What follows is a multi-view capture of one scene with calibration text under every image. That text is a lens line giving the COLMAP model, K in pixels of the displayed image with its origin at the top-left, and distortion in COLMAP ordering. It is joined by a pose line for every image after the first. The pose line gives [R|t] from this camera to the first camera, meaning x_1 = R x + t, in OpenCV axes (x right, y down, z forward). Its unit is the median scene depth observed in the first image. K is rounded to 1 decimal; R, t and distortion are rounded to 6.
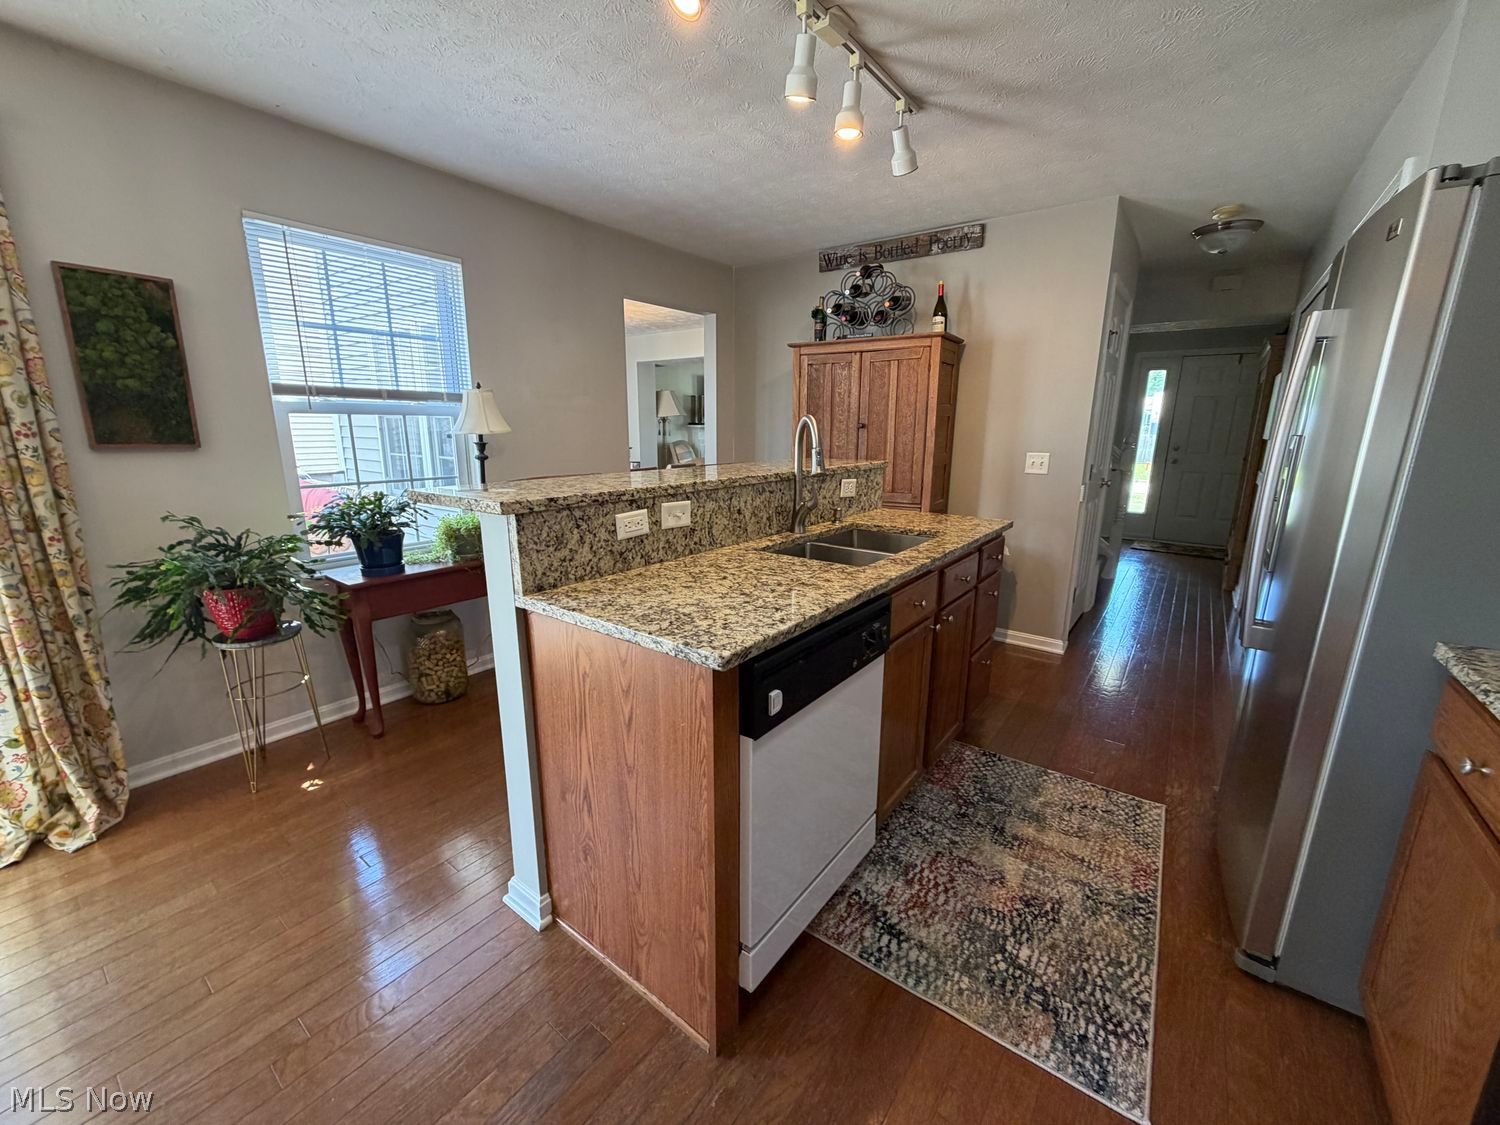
lens RADIAL K [[596.9, 0, 745.3], [0, 596.9, 560.3], [0, 0, 1]] dist [0.000378, -0.000393]
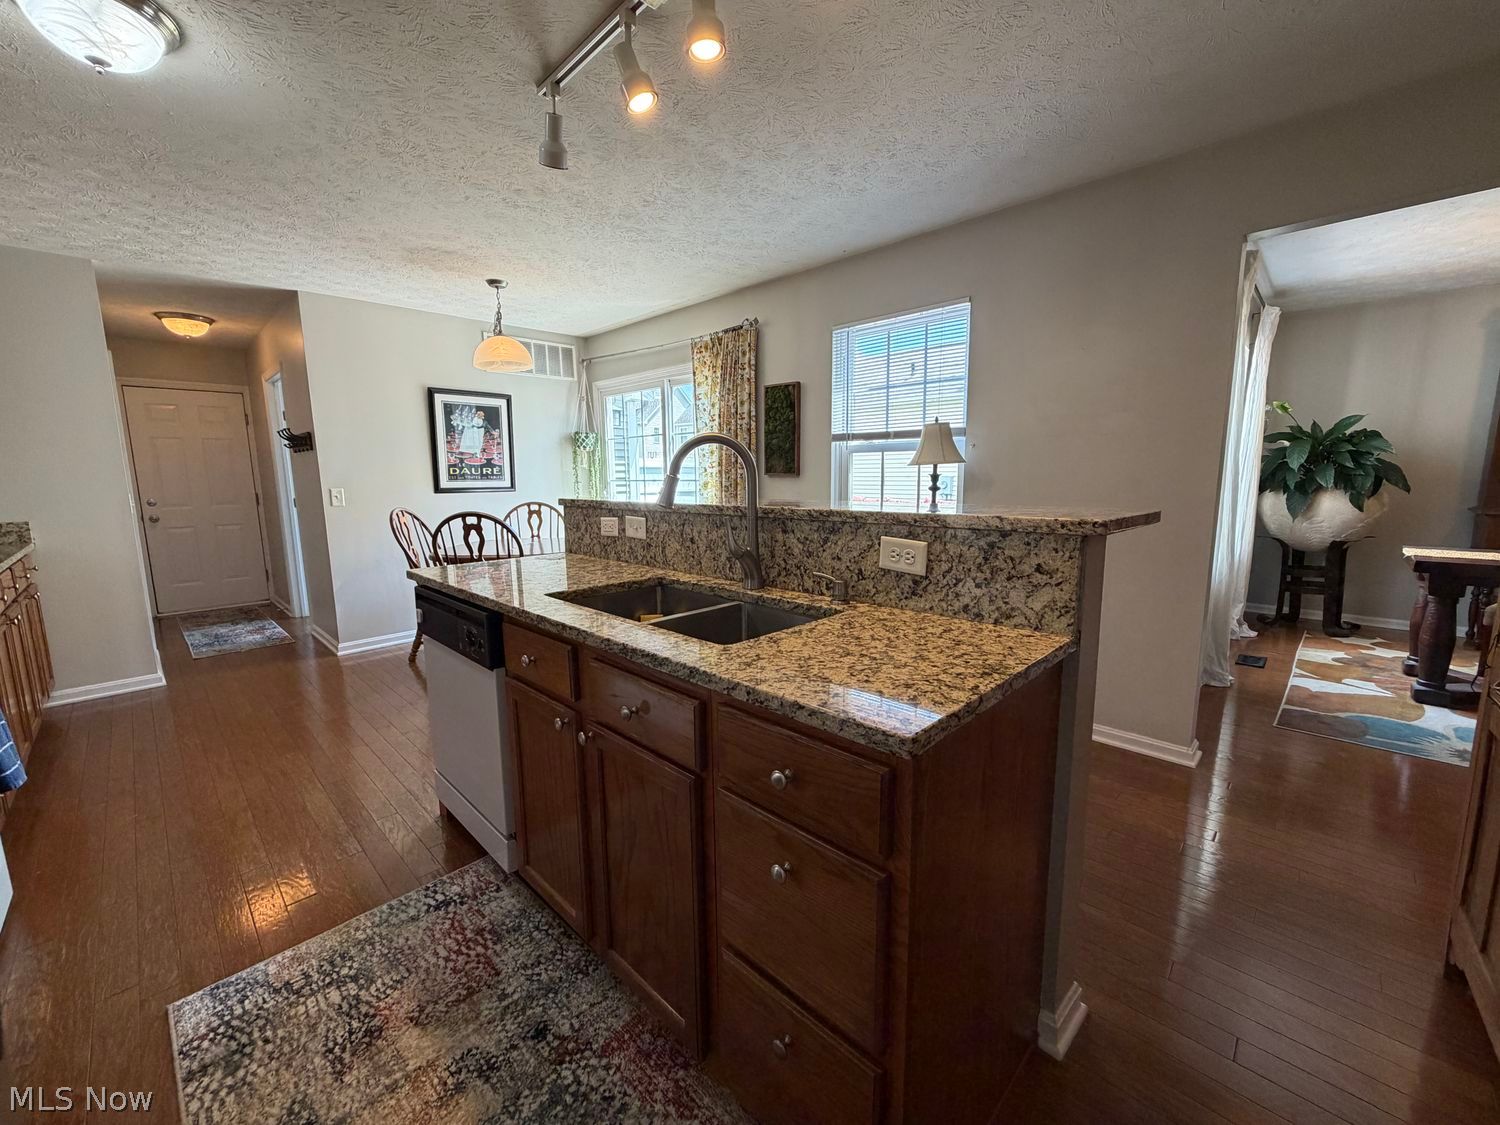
lens RADIAL K [[596.9, 0, 745.3], [0, 596.9, 560.3], [0, 0, 1]] dist [0.000378, -0.000393]
pose [[-0.128324, 0.140370, -0.981748, 0.942426], [-0.209036, 0.963864, 0.165136, -0.232201], [0.969452, 0.226411, -0.094344, 1.212983]]
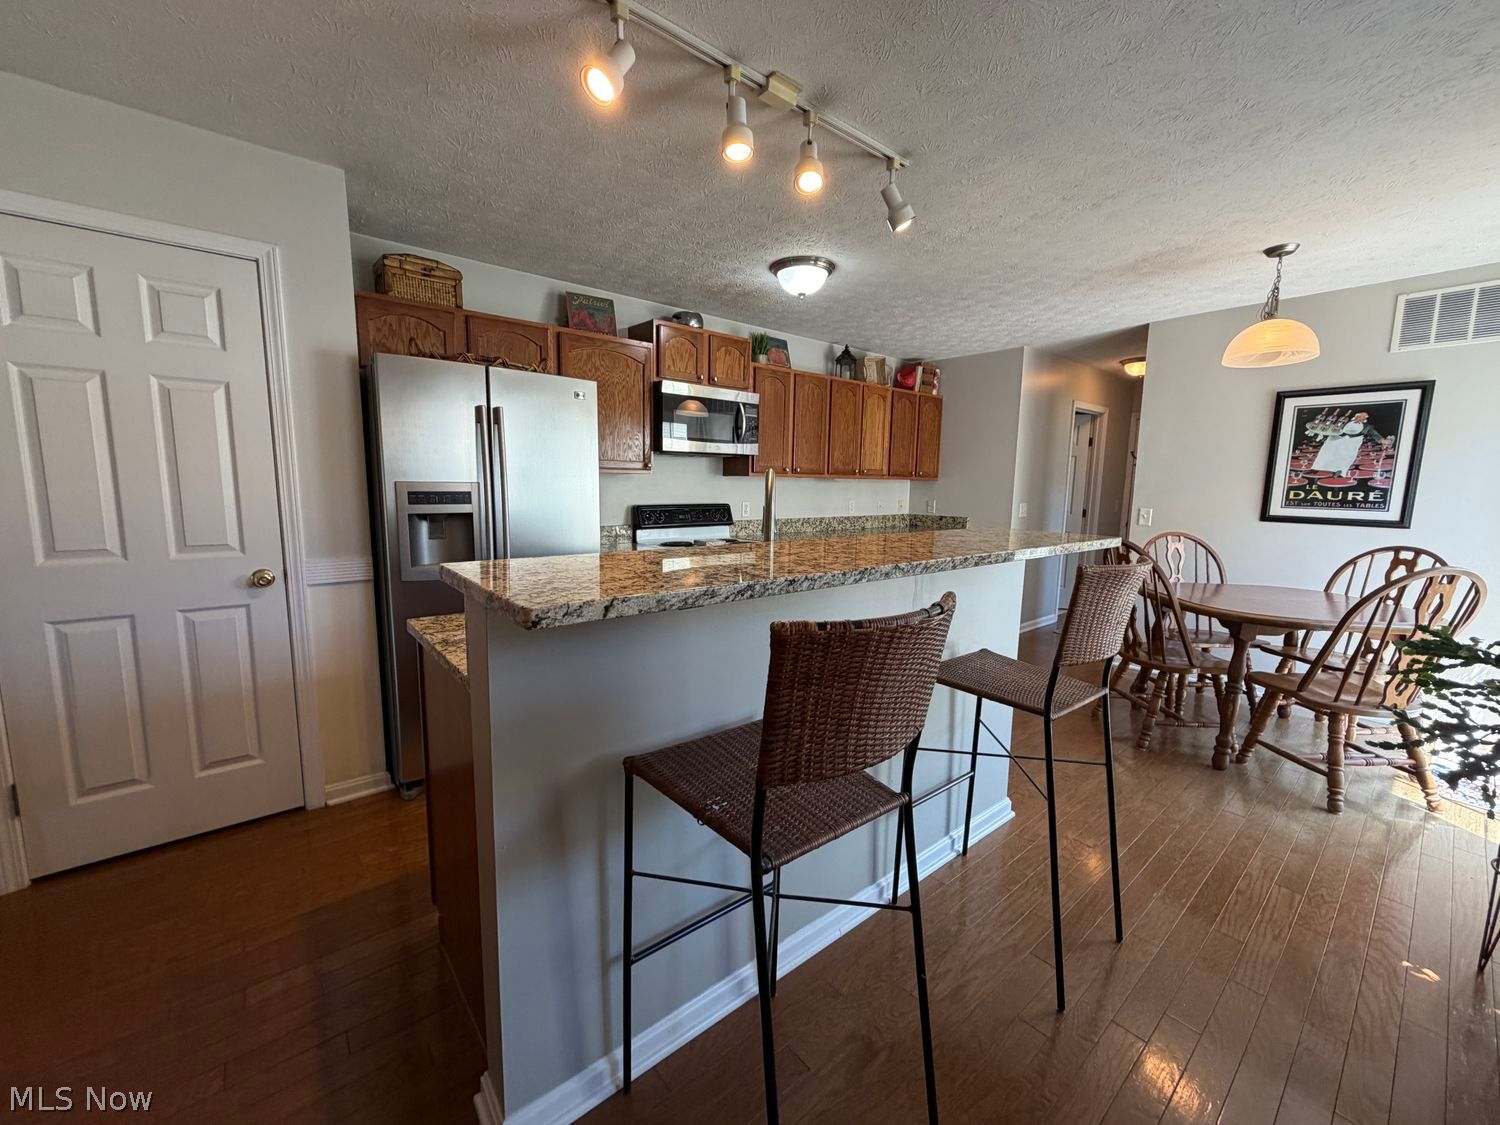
lens RADIAL K [[596.9, 0, 745.3], [0, 596.9, 560.3], [0, 0, 1]] dist [0.000378, -0.000393]
pose [[-0.973535, -0.047951, 0.223452, -0.057317], [0.032138, 0.939301, 0.341586, -0.436276], [-0.226268, 0.339727, -0.912901, 1.928093]]
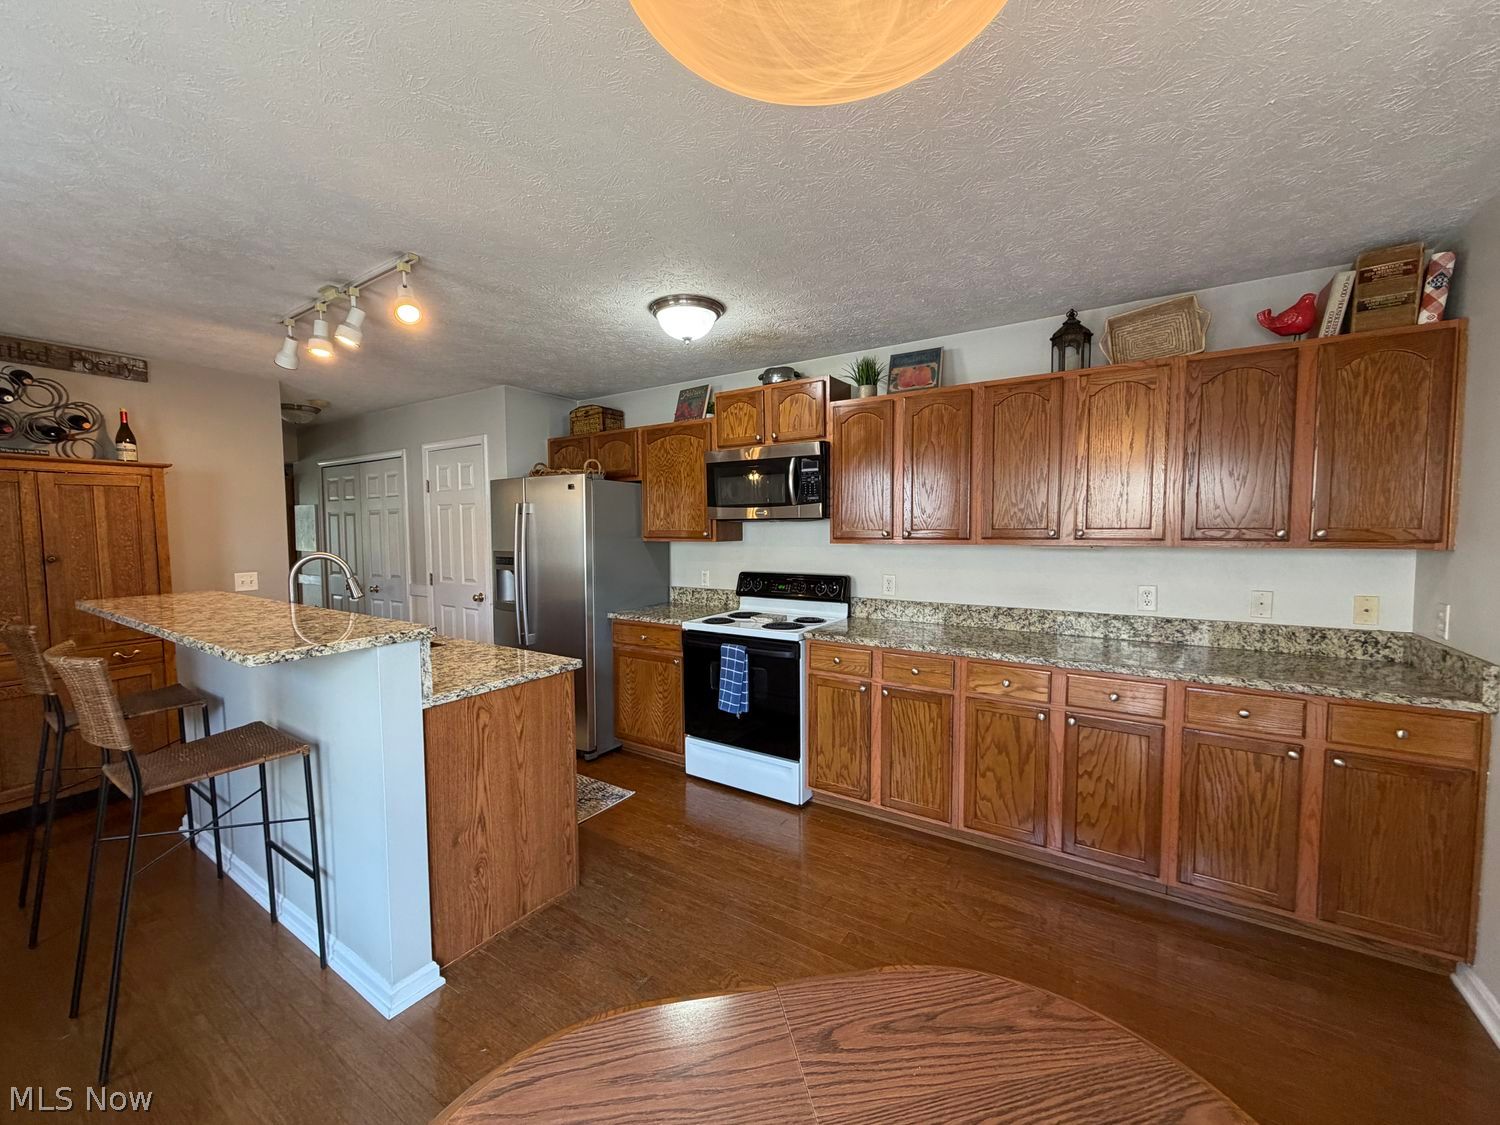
lens RADIAL K [[596.9, 0, 745.3], [0, 596.9, 560.3], [0, 0, 1]] dist [0.000378, -0.000393]
pose [[-0.068113, -0.061785, 0.995763, -1.241998], [0.226958, 0.970953, 0.075770, -0.128649], [-0.971520, 0.231157, -0.052112, 0.225862]]
